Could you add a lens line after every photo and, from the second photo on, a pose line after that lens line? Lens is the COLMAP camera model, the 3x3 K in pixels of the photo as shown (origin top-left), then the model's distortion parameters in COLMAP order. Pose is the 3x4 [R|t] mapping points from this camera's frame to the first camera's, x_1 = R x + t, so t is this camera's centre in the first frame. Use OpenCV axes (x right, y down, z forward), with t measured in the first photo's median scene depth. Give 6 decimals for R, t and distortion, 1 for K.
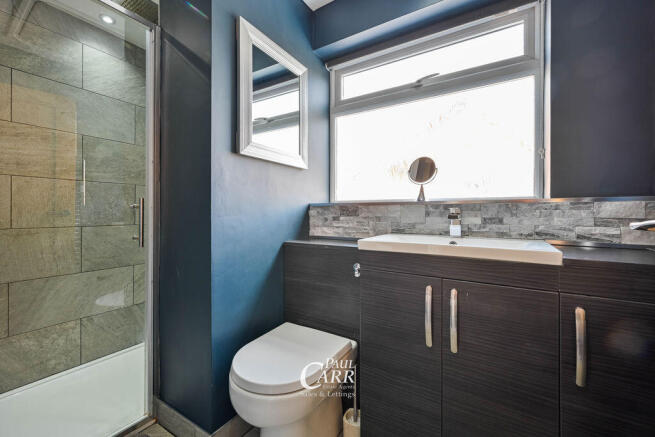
lens RADIAL K [[270.8, 0, 316.8], [0, 270.8, 216.8], [0, 0, 1]] dist [-0.001093, -0.000512]
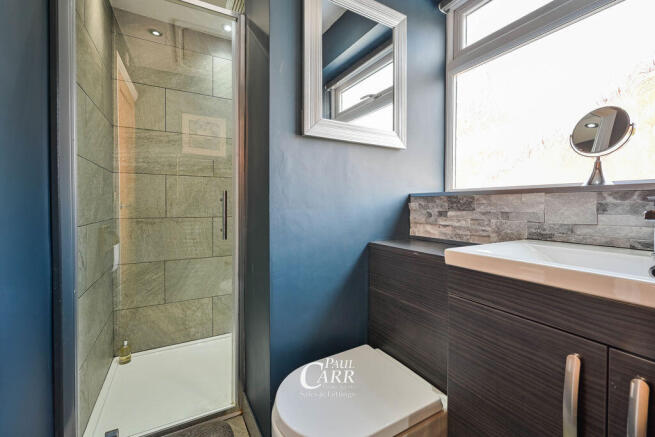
lens RADIAL K [[282.2, 0, 330.0], [0, 282.2, 212.0], [0, 0, 1]] dist [0.000139, -0.000007]
pose [[0.889929, 0.012970, -0.455914, 0.145769], [-0.008831, 0.999898, 0.011209, -0.003695], [0.456013, -0.005949, 0.889953, 0.199154]]
